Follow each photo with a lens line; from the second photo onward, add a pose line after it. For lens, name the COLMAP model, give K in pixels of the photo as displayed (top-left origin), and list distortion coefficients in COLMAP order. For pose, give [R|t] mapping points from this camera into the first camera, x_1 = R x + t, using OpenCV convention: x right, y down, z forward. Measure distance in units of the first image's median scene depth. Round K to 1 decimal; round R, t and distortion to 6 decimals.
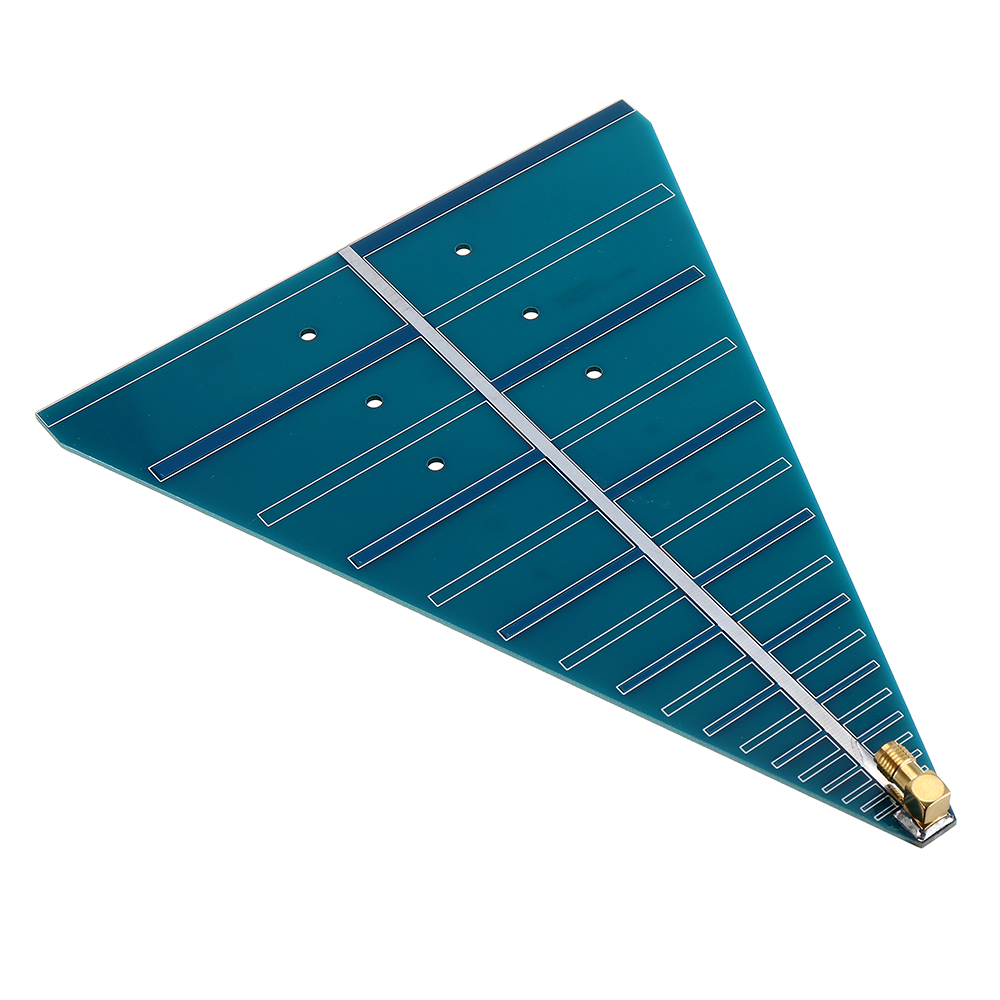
lens RADIAL K [[2861.1, 0, 500.0], [0, 2861.1, 500.0], [0, 0, 1]] dist [0.078636, 1.257488]
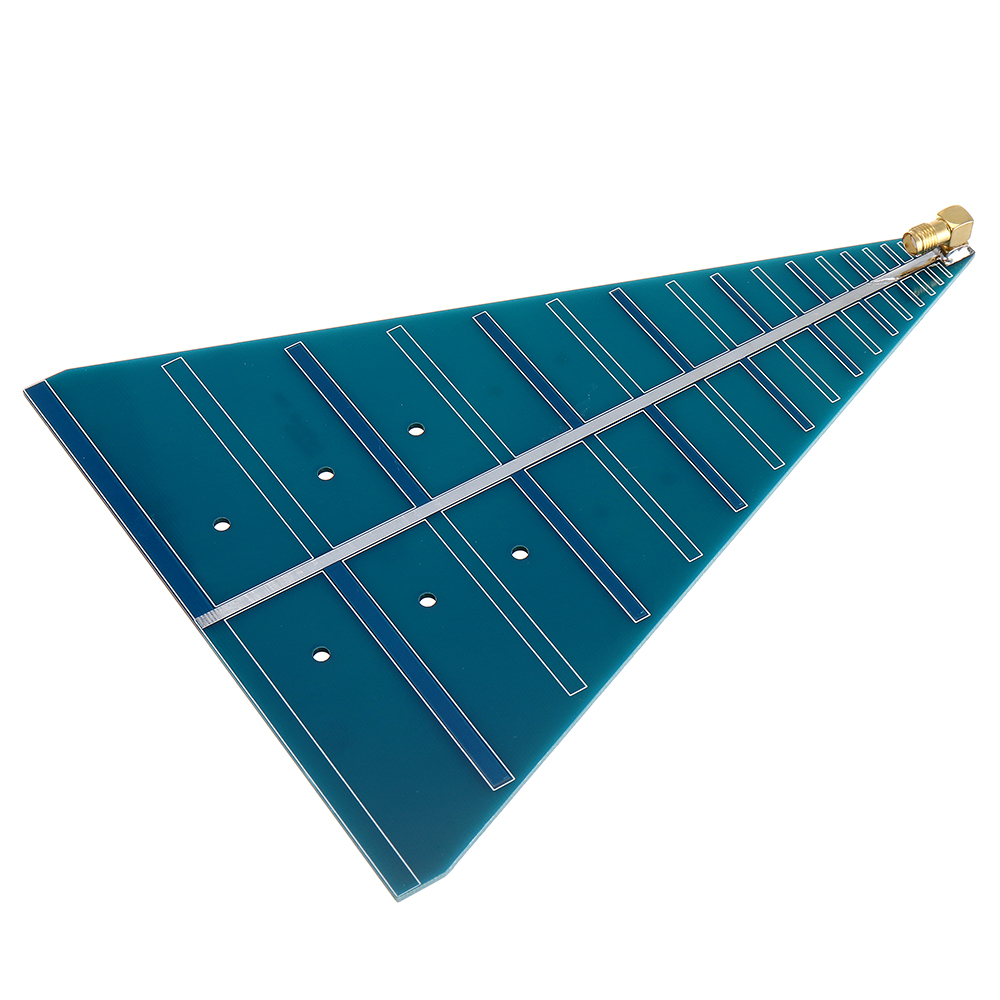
lens RADIAL K [[2861.1, 0, 500.0], [0, 2861.1, 500.0], [0, 0, 1]] dist [0.078636, 1.257488]
pose [[0.057853, -0.725291, 0.686007, -0.710374], [0.770832, 0.469122, 0.430979, -0.467745], [-0.634407, 0.503862, 0.586218, 0.422191]]
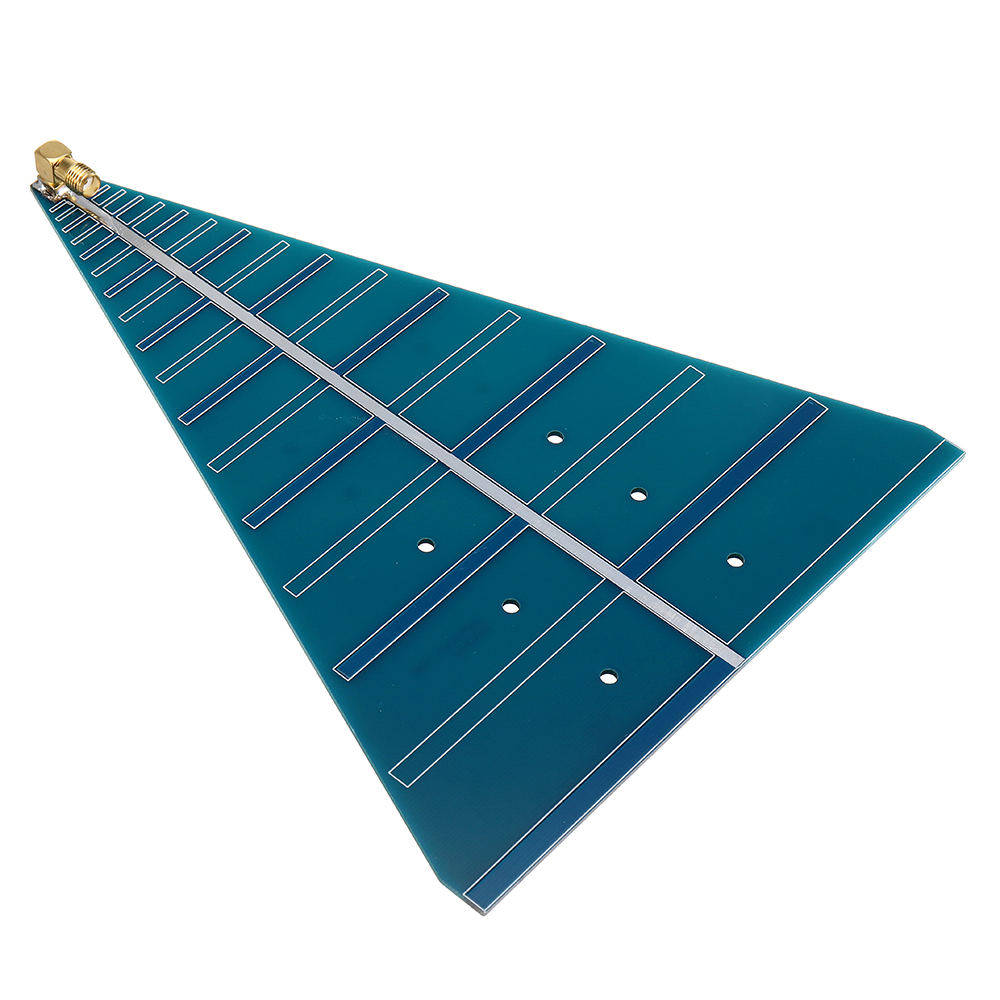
lens RADIAL K [[2861.1, 0, 500.0], [0, 2861.1, 500.0], [0, 0, 1]] dist [0.078636, 1.257488]
pose [[-0.974836, 0.175620, -0.137304, 0.142473], [-0.166251, -0.162416, 0.972616, -1.014098], [0.148510, 0.970968, 0.187526, 0.852379]]
